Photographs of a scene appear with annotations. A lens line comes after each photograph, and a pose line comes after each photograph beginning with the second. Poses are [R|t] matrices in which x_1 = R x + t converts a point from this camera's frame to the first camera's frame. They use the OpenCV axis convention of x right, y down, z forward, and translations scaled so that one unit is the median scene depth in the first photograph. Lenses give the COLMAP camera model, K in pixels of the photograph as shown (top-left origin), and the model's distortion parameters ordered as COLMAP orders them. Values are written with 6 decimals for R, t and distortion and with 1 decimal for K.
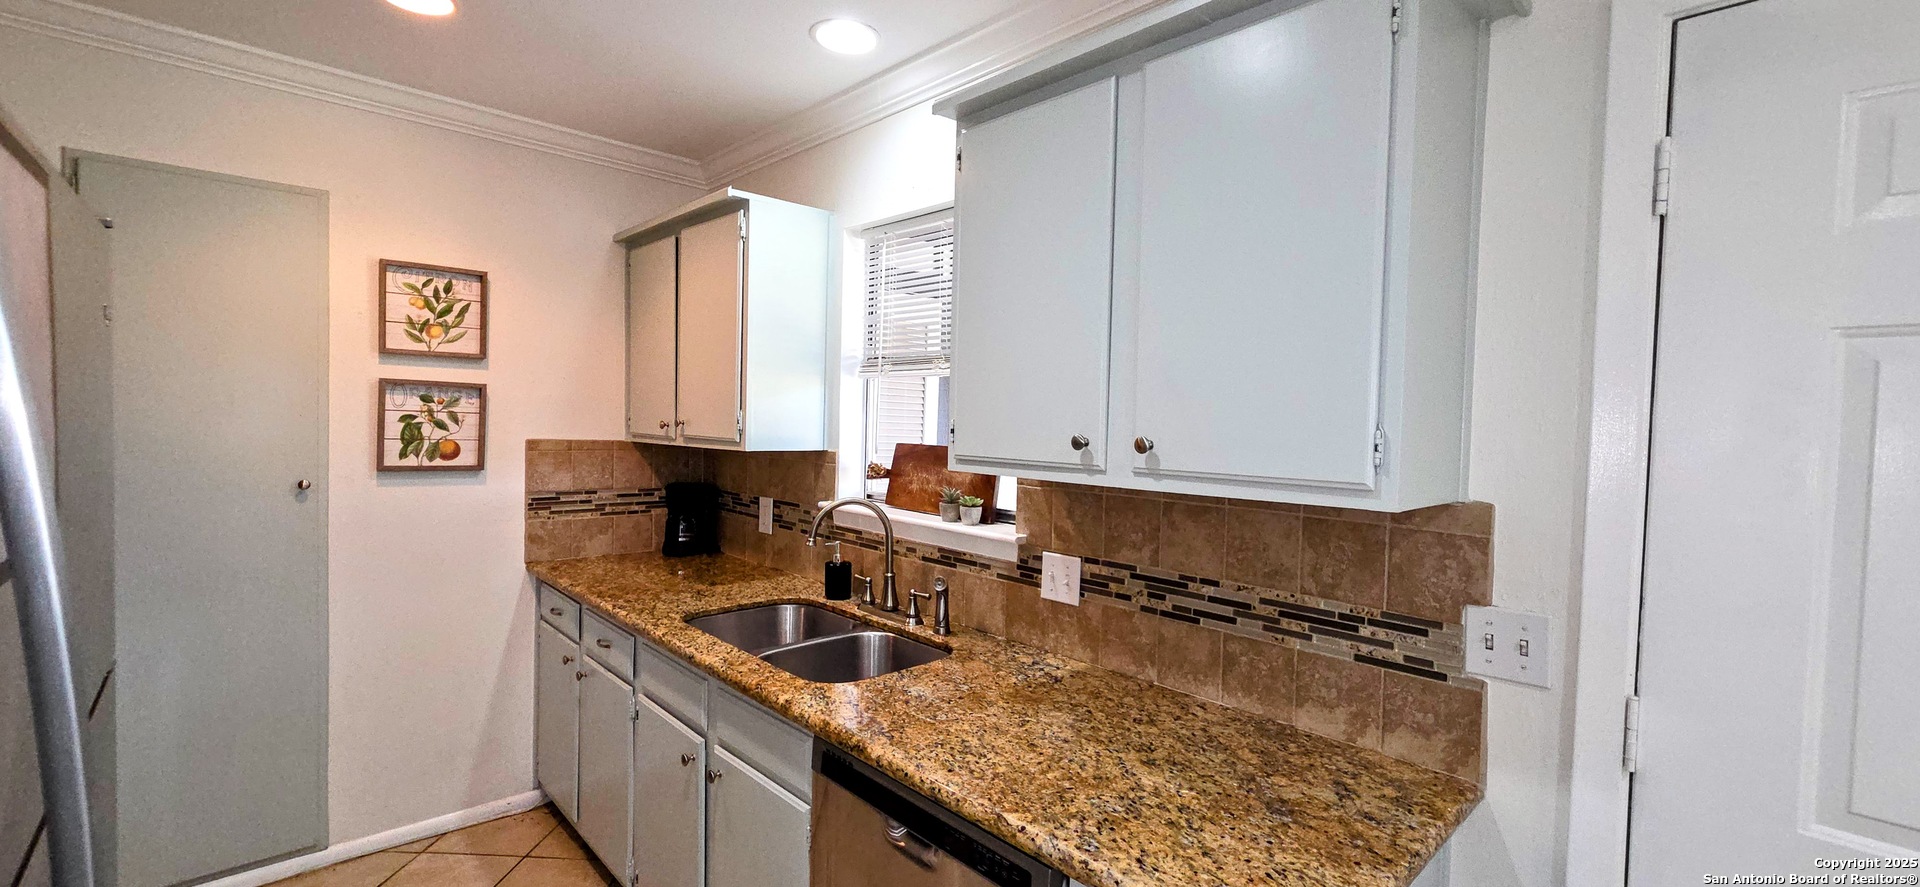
lens RADIAL K [[787.8, 0, 964.0], [0, 787.8, 443.6], [0, 0, 1]] dist [0.000443, 0.000071]
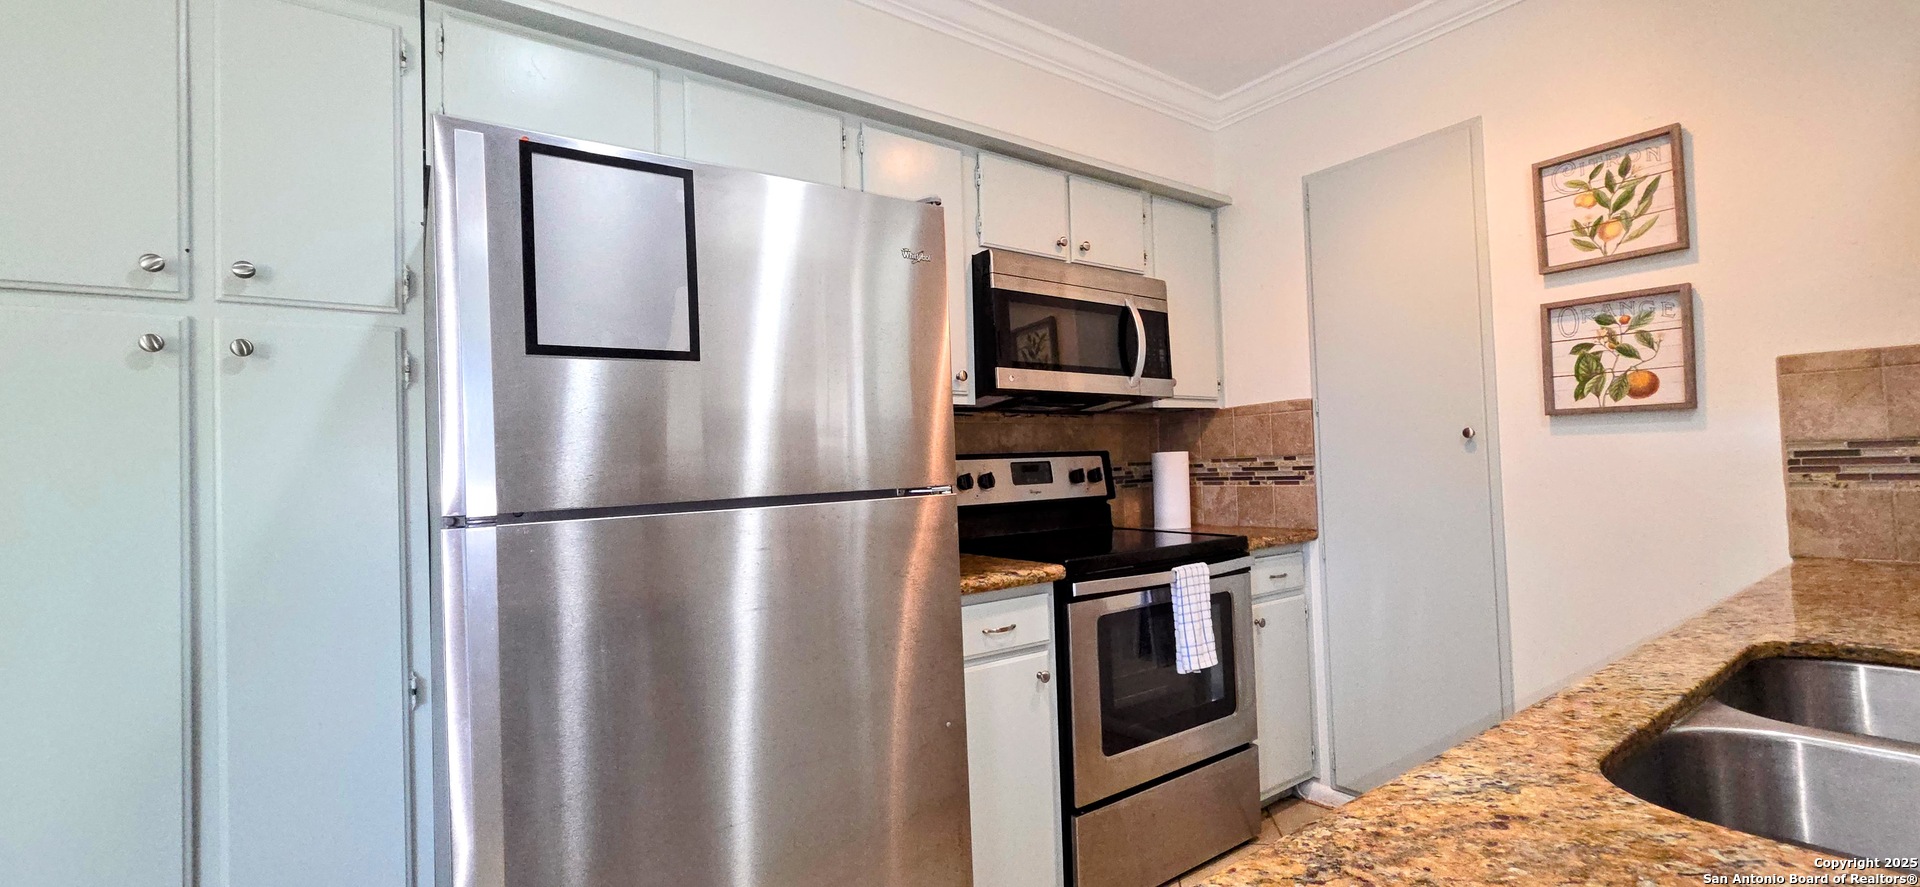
lens RADIAL K [[787.8, 0, 964.0], [0, 787.8, 443.6], [0, 0, 1]] dist [0.000443, 0.000071]
pose [[-0.134549, -0.053400, -0.989467, 0.160726], [-0.002686, 0.998563, -0.053525, 0.109584], [0.990903, -0.004544, -0.134499, 0.497416]]
